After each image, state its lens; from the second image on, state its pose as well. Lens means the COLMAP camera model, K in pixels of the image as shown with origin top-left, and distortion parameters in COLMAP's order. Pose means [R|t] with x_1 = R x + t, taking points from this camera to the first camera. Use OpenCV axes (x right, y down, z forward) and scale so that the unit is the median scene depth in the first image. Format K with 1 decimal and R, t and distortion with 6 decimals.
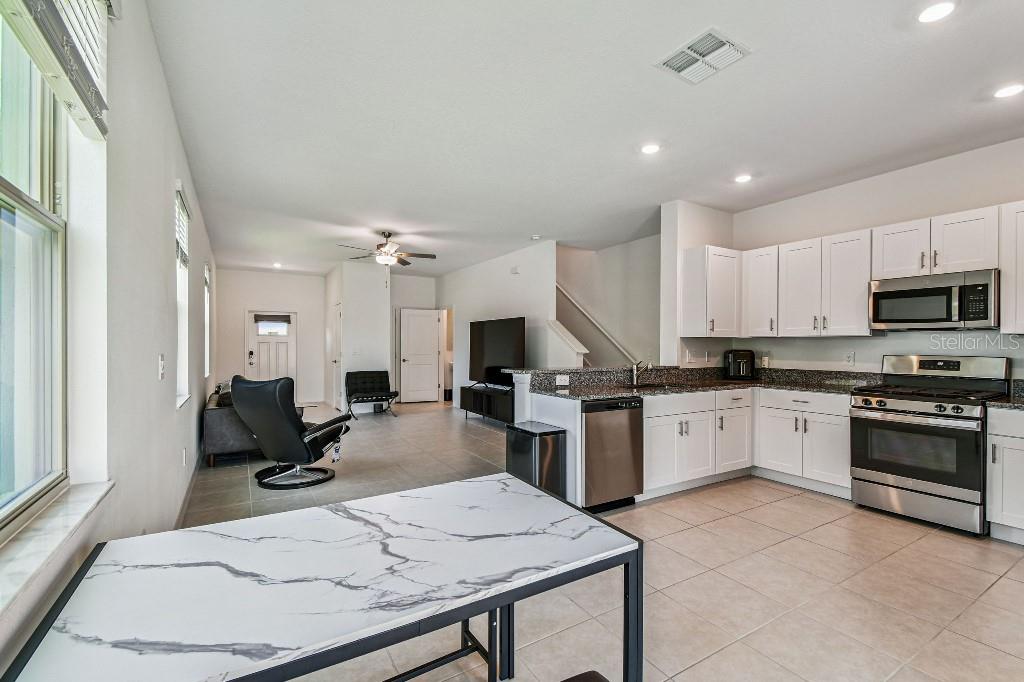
lens RADIAL K [[447.8, 0, 518.9], [0, 447.8, 340.7], [0, 0, 1]] dist [0.030309, -0.013331]
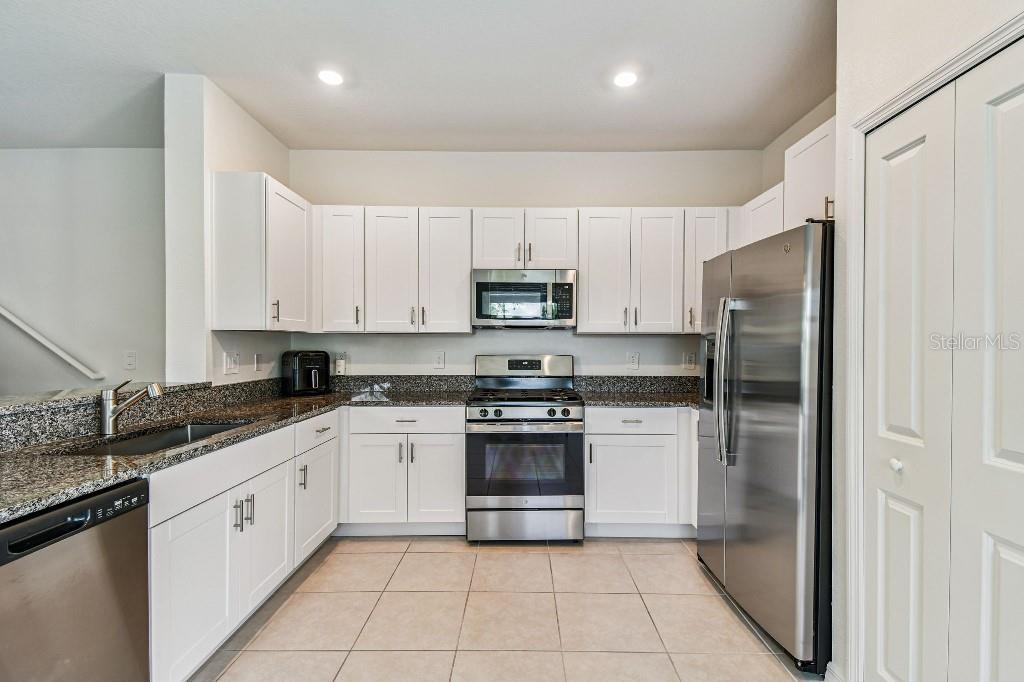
lens RADIAL K [[447.8, 0, 519.4], [0, 447.8, 346.6], [0, 0, 1]] dist [0.030309, -0.013331]
pose [[0.513866, -0.006805, 0.857844, 0.063175], [-0.009243, 0.999867, 0.013469, 0.001563], [-0.857821, -0.014850, 0.513734, 0.322357]]
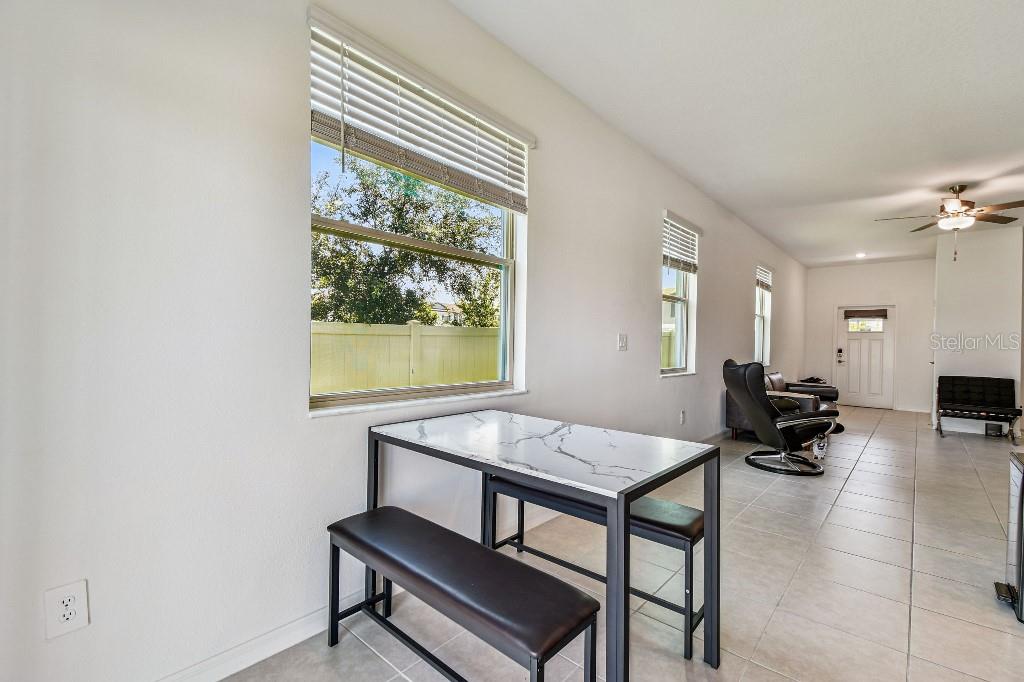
lens RADIAL K [[447.8, 0, 521.5], [0, 447.8, 329.9], [0, 0, 1]] dist [0.030309, -0.013331]
pose [[0.285636, -0.021313, -0.958101, 0.230021], [-0.011656, 0.999601, -0.025711, 0.025985], [0.958267, 0.018512, 0.285274, 0.107916]]
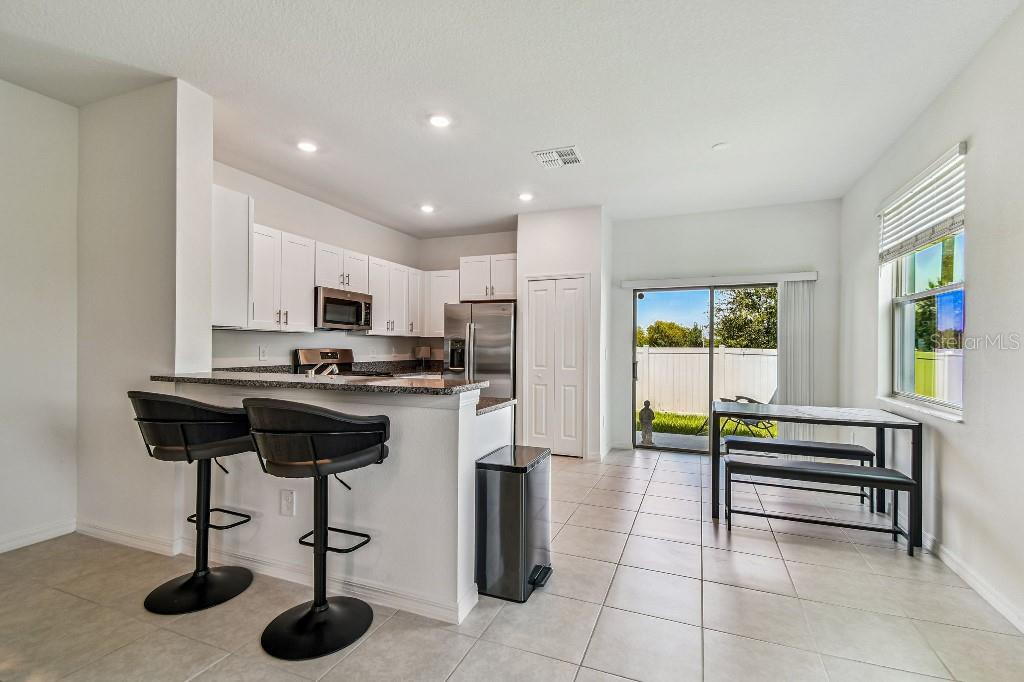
lens RADIAL K [[447.8, 0, 519.3], [0, 447.8, 346.9], [0, 0, 1]] dist [0.030309, -0.013331]
pose [[-0.605689, -0.006743, 0.795673, -0.308803], [-0.016560, 0.999854, -0.004133, 0.014442], [-0.795529, -0.015679, -0.605713, 0.849860]]
